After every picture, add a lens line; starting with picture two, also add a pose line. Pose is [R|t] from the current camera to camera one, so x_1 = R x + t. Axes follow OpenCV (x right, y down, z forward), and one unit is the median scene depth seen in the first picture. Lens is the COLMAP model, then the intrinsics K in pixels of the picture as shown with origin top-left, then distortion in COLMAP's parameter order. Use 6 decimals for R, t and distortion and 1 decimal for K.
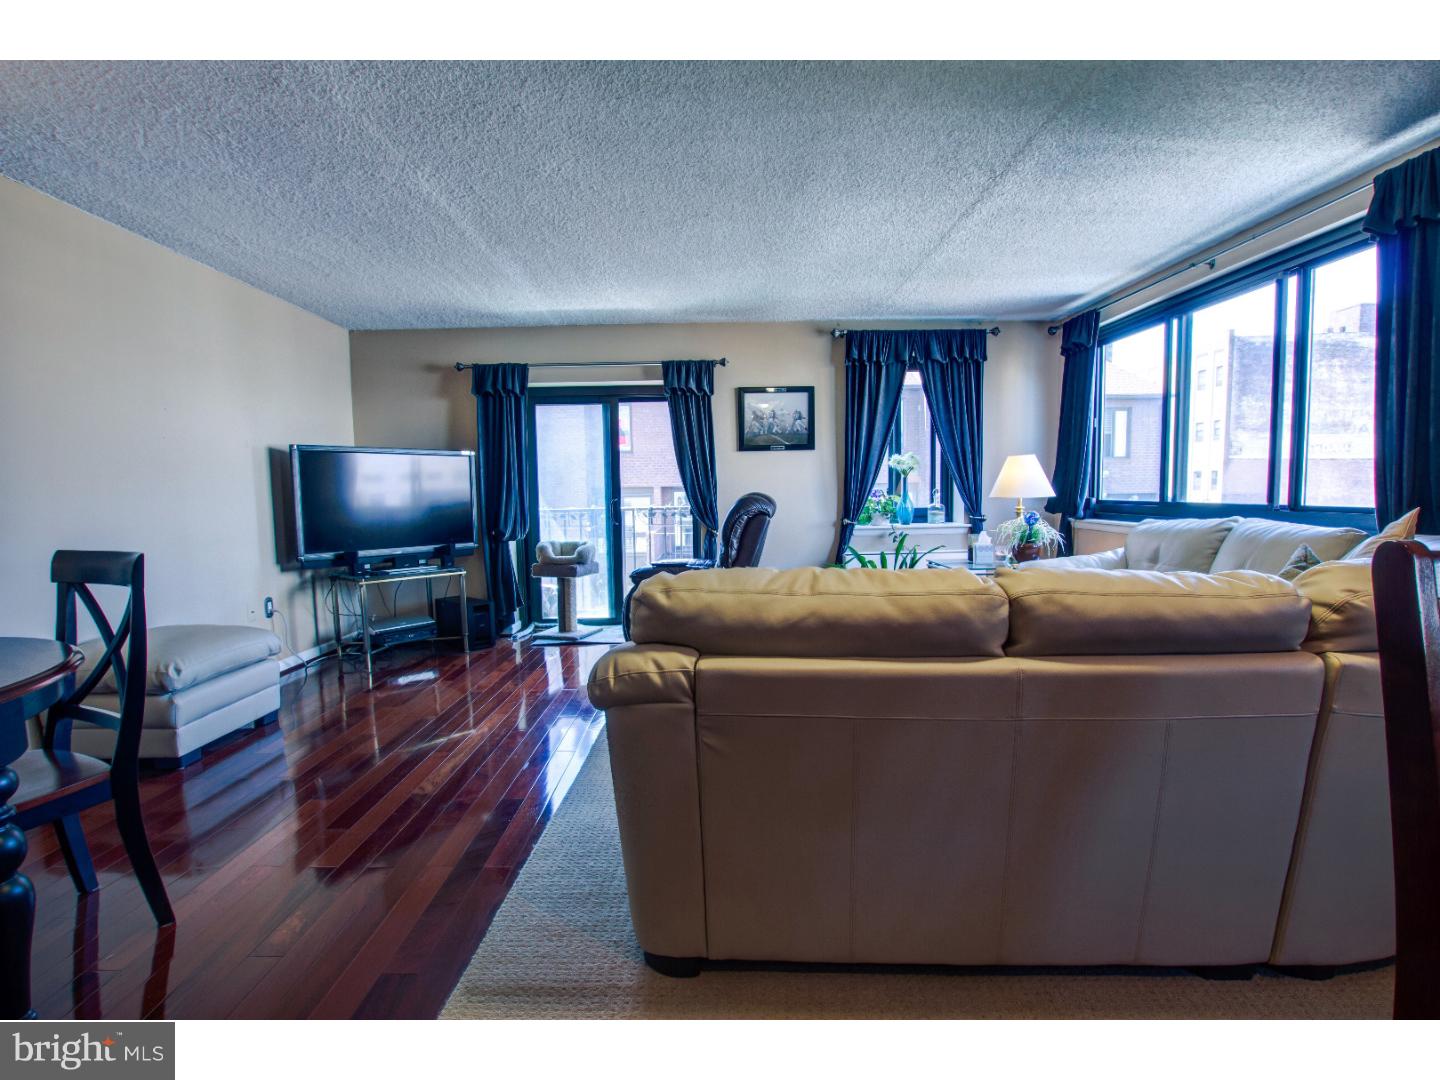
lens RADIAL K [[667.4, 0, 730.7], [0, 667.4, 551.3], [0, 0, 1]] dist [-0.021828, 0.003072]
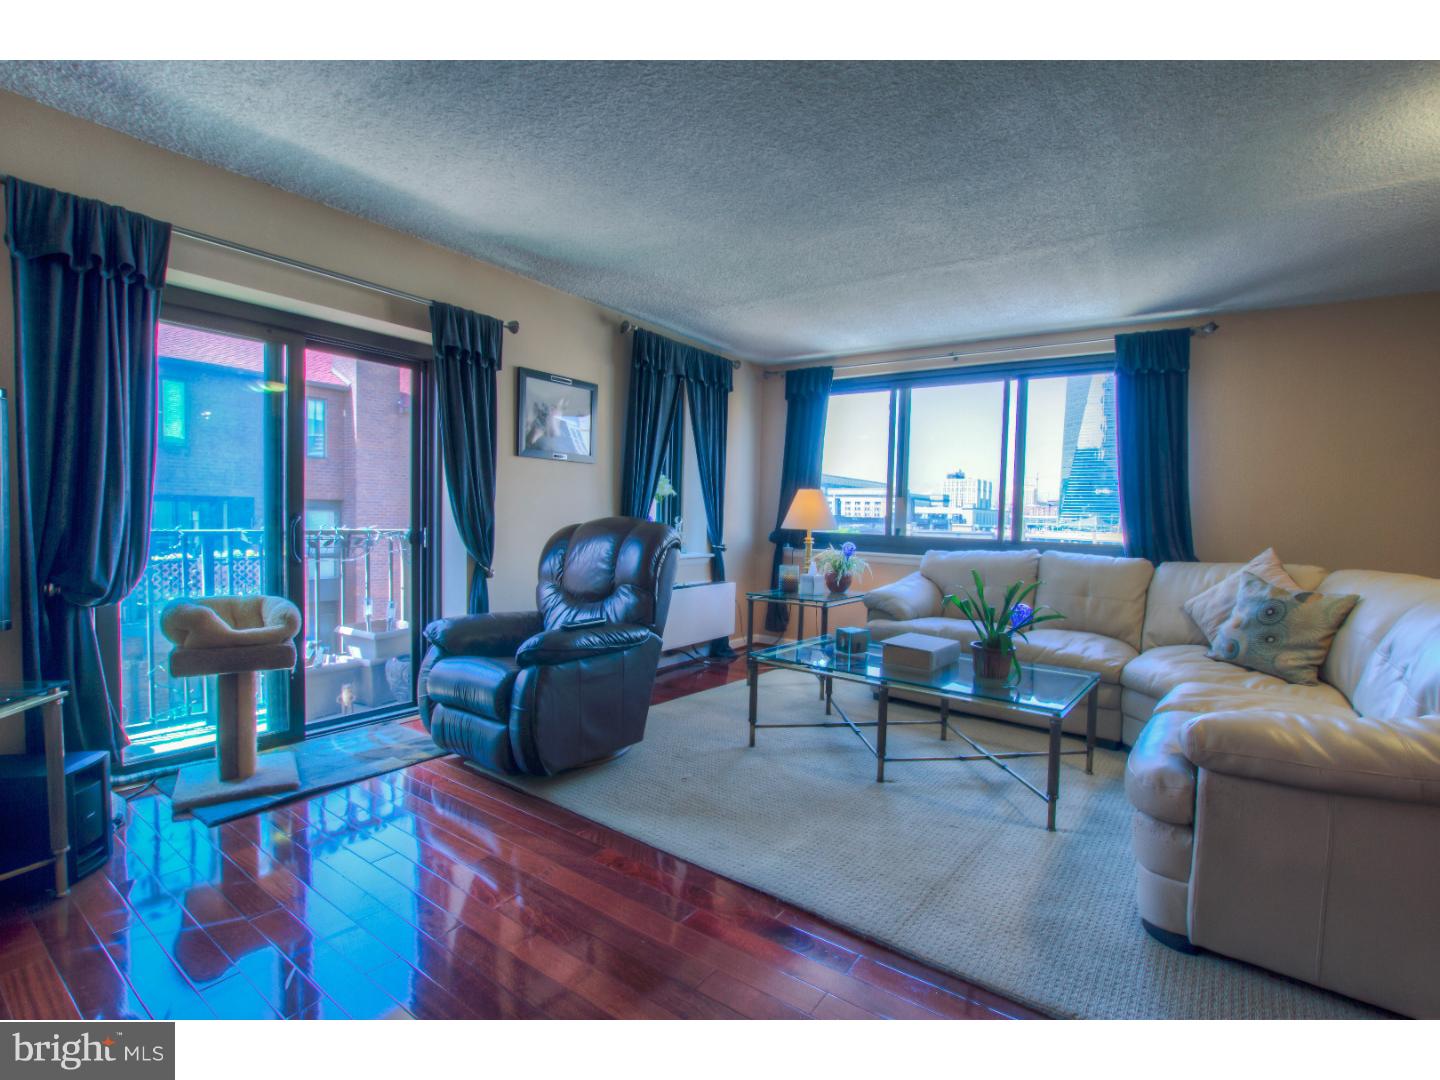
lens RADIAL K [[667.4, 0, 723.8], [0, 667.4, 548.3], [0, 0, 1]] dist [-0.021828, 0.003072]
pose [[0.599990, -0.005417, 0.799989, -0.437612], [0.033597, 0.999265, -0.018432, -0.031366], [-0.799302, 0.037936, 0.599731, 0.414554]]
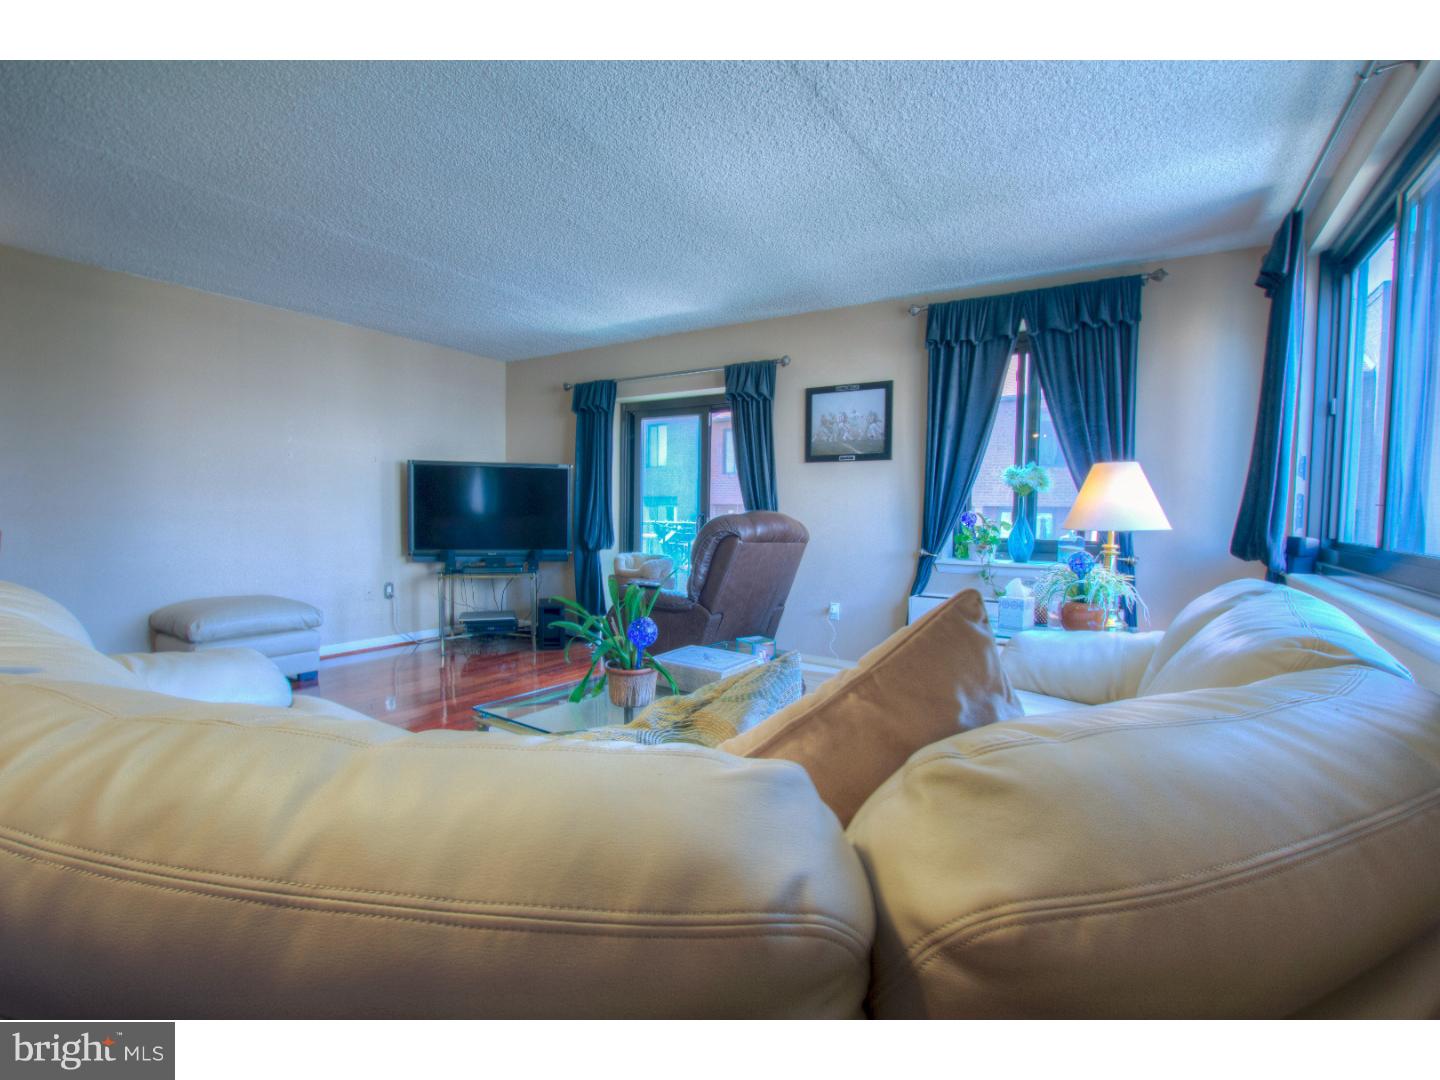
lens RADIAL K [[667.4, 0, 728.3], [0, 667.4, 550.1], [0, 0, 1]] dist [-0.021828, 0.003072]
pose [[0.836906, 0.060890, -0.543949, 0.415534], [-0.076327, 0.997066, -0.005822, -0.026360], [0.541998, 0.046391, 0.839098, 0.241137]]
